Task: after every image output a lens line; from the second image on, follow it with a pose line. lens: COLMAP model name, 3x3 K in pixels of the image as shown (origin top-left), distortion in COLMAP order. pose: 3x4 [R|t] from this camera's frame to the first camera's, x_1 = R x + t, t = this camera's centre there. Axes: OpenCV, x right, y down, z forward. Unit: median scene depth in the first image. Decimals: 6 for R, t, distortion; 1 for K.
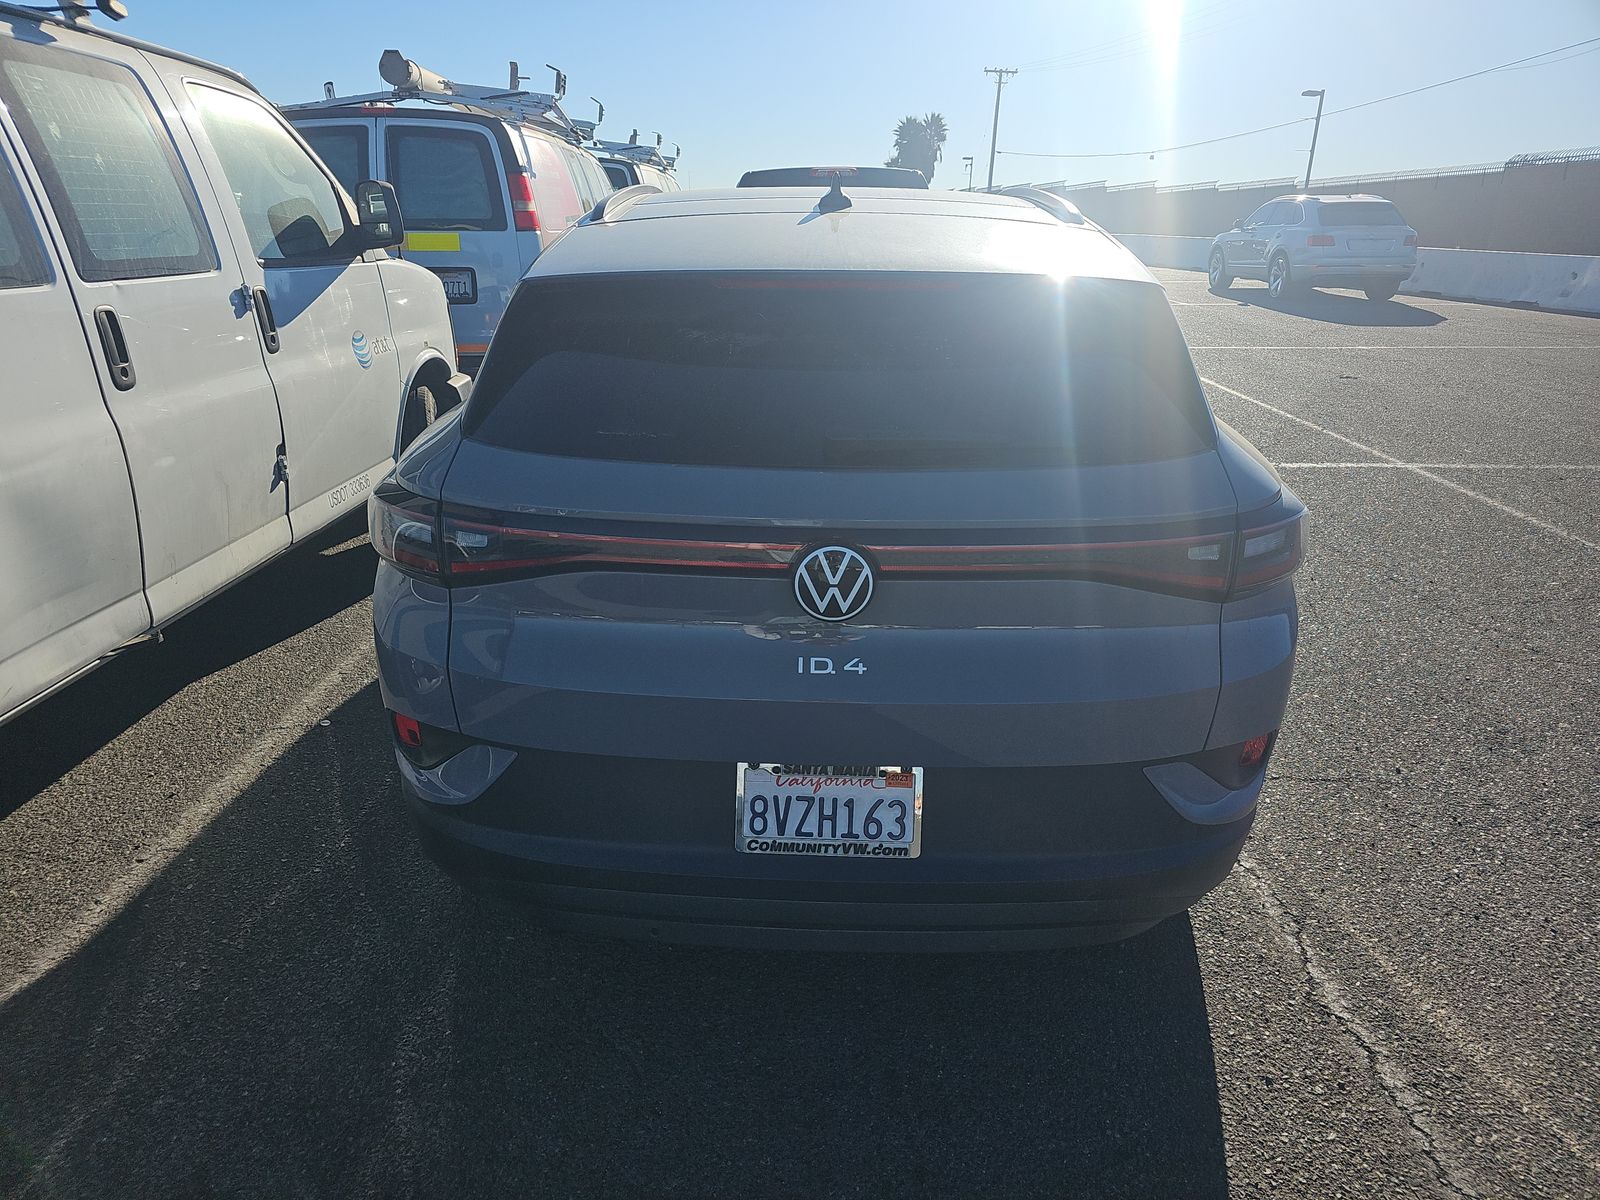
lens RADIAL K [[1094.3, 0, 800.9], [0, 1094.3, 598.8], [0, 0, 1]] dist [0.032904, -0.027455]
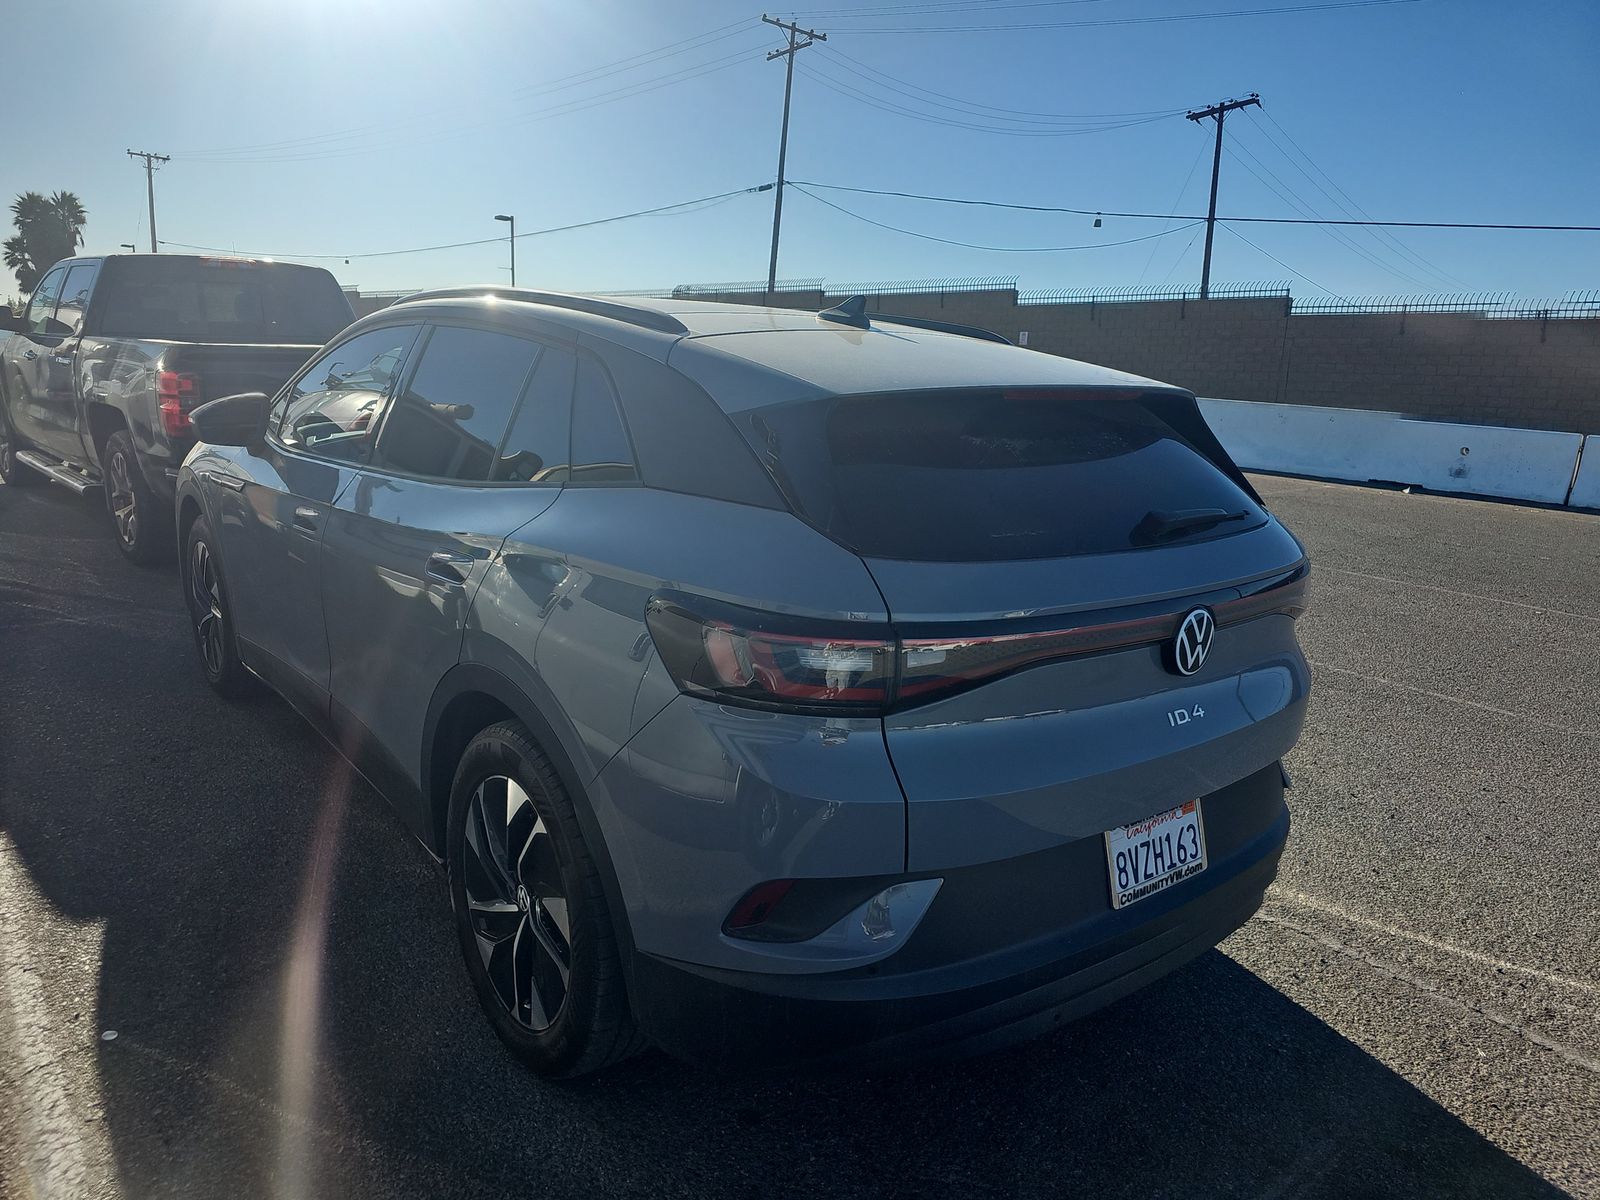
lens RADIAL K [[1094.3, 0, 797.0], [0, 1094.3, 600.5], [0, 0, 1]] dist [0.032904, -0.027455]
pose [[0.761411, -0.122229, 0.636642, -0.940328], [0.176624, 0.984025, -0.022316, -0.096894], [-0.623745, 0.129438, 0.770836, 0.330464]]
